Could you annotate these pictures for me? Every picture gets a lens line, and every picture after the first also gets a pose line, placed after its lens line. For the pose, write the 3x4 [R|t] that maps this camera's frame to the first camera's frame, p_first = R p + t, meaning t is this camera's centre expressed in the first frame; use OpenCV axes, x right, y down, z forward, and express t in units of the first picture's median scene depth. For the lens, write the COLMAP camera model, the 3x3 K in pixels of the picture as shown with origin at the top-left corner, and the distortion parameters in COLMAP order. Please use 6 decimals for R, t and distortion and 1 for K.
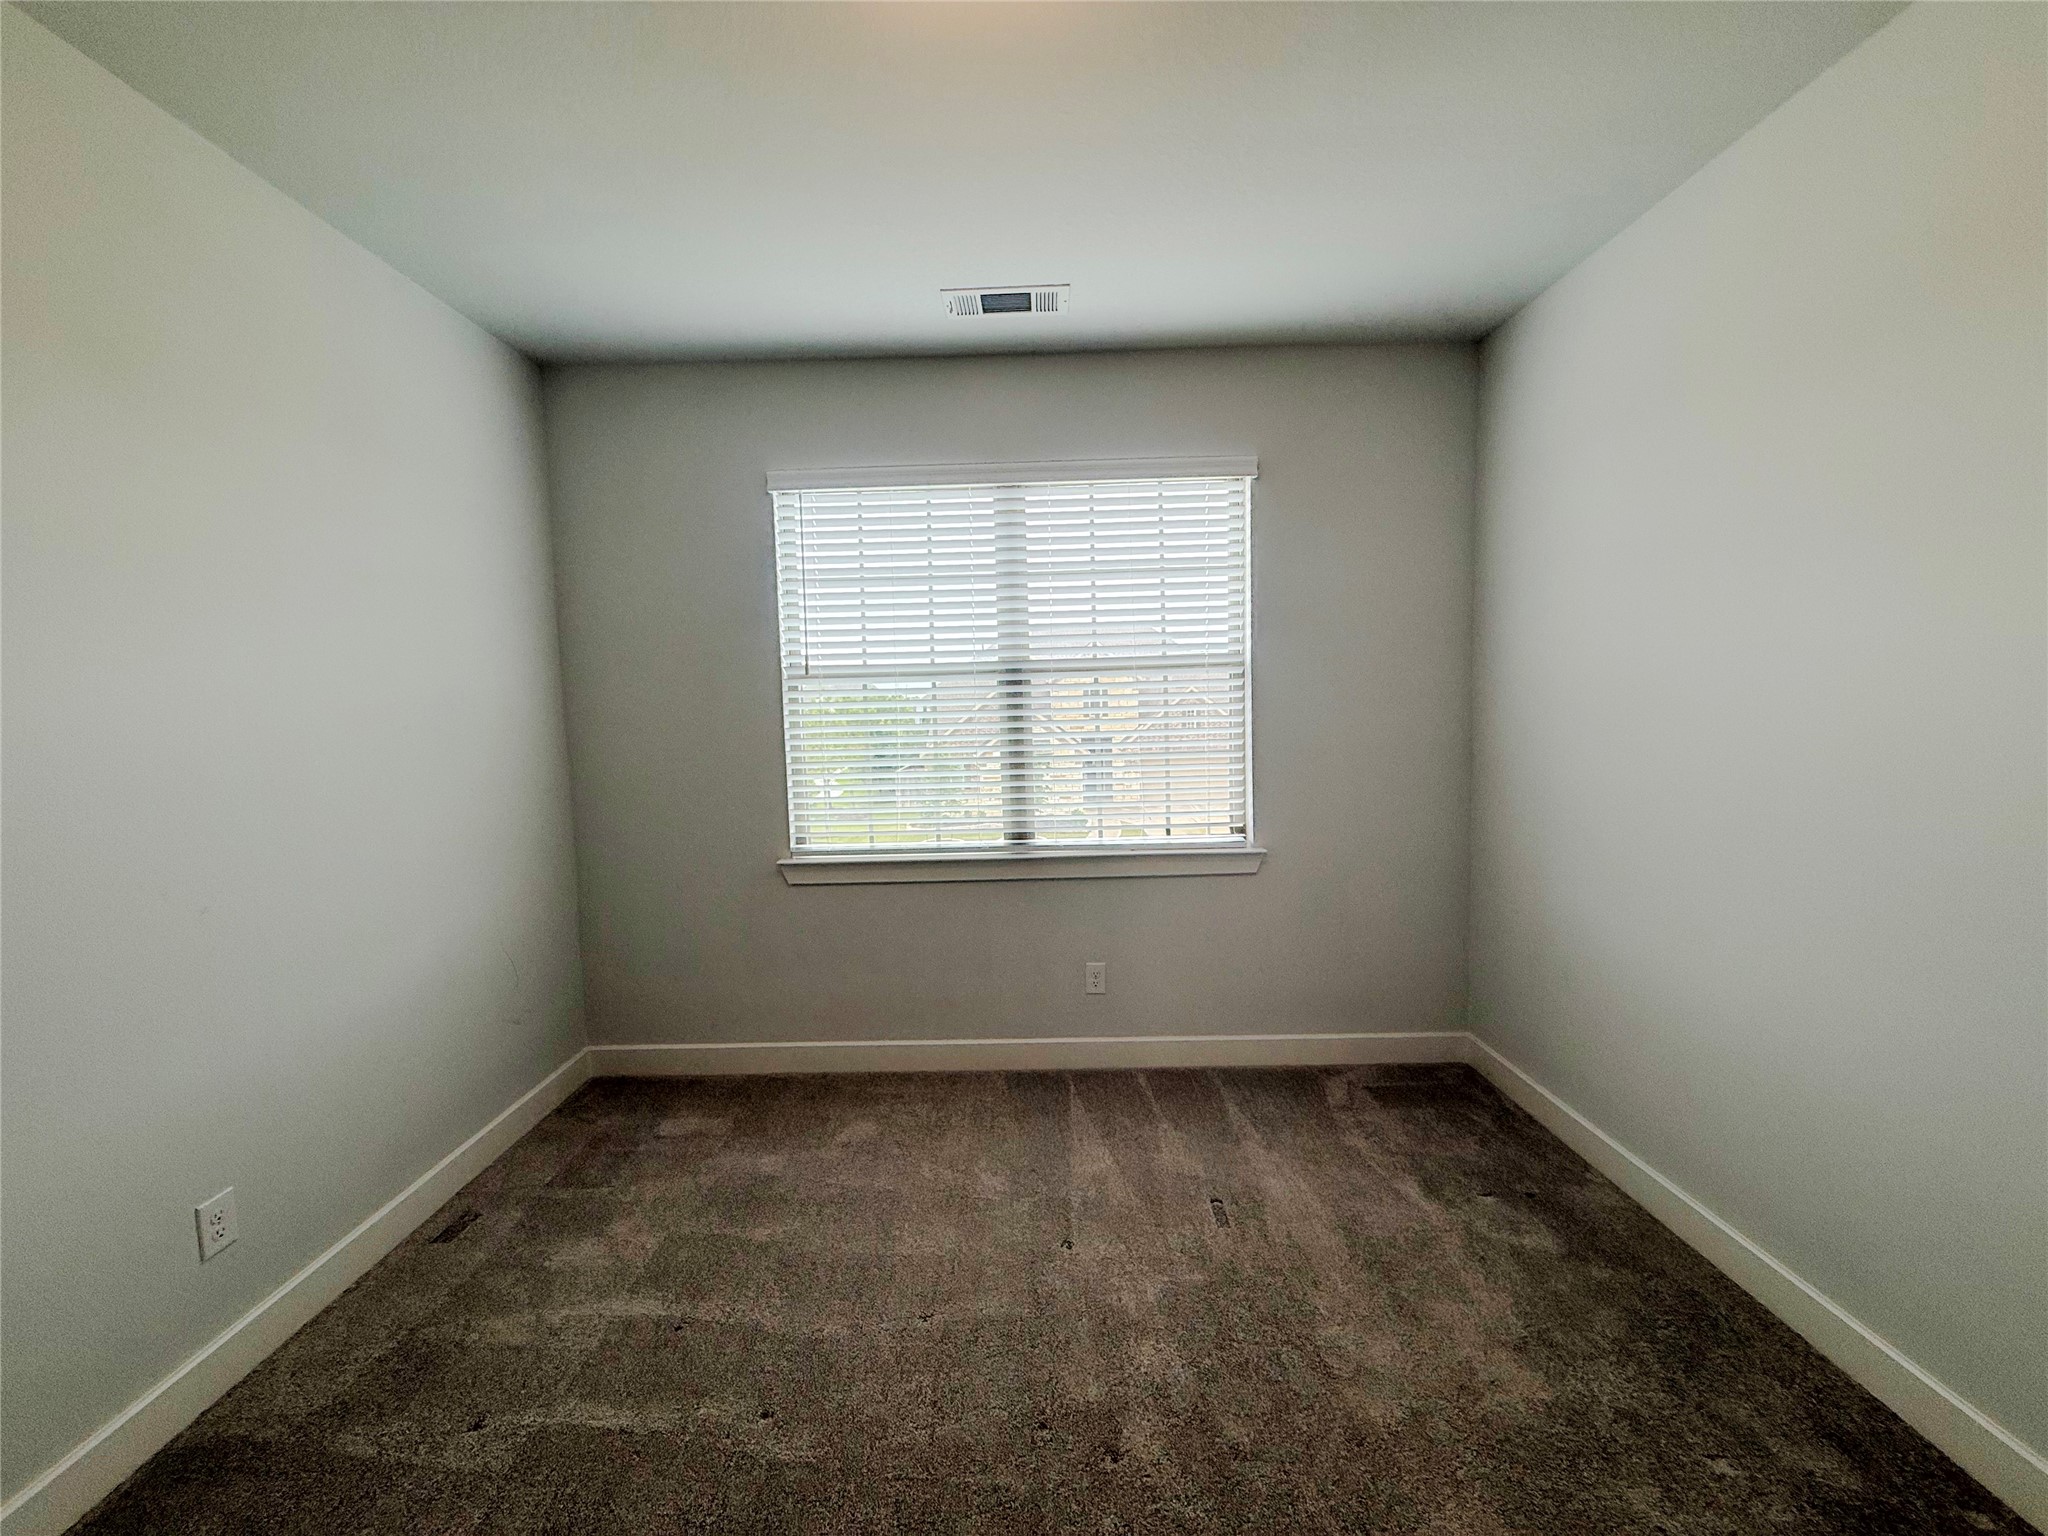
lens RADIAL K [[816.6, 0, 1018.3], [0, 816.6, 769.0], [0, 0, 1]] dist [-0.000778, 0.000289]
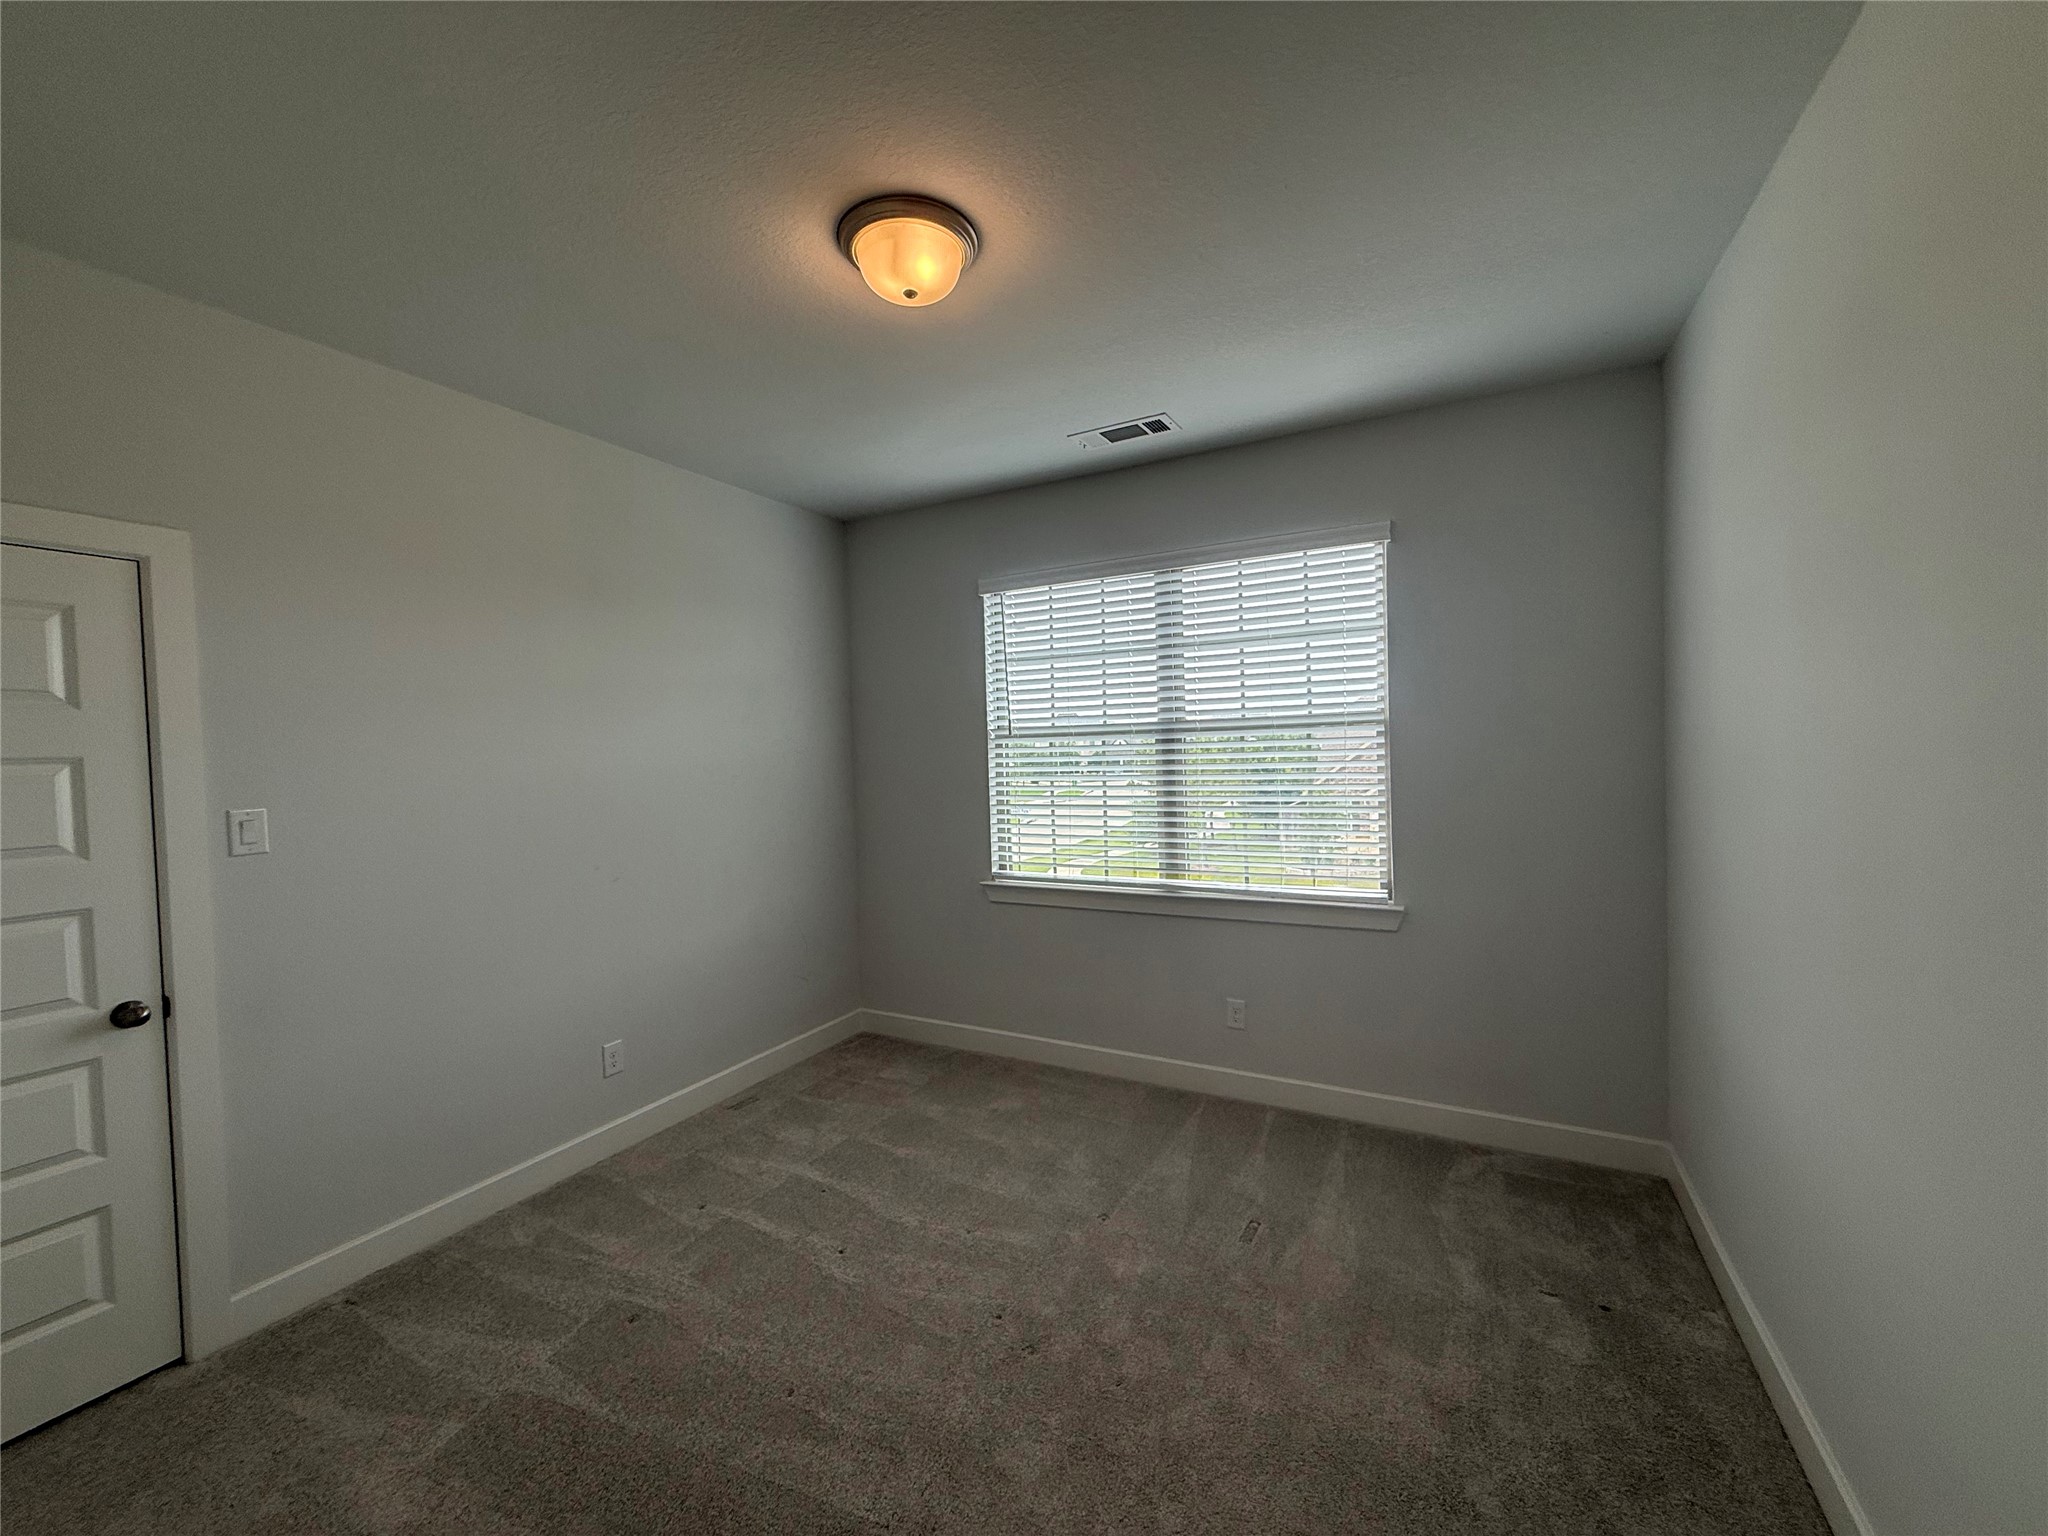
lens RADIAL K [[816.6, 0, 1018.3], [0, 816.6, 769.0], [0, 0, 1]] dist [-0.000778, 0.000289]
pose [[0.884639, 0.012876, -0.466099, 0.355062], [-0.032687, 0.998872, -0.034445, -0.021175], [0.465129, 0.045707, 0.884062, -0.106194]]
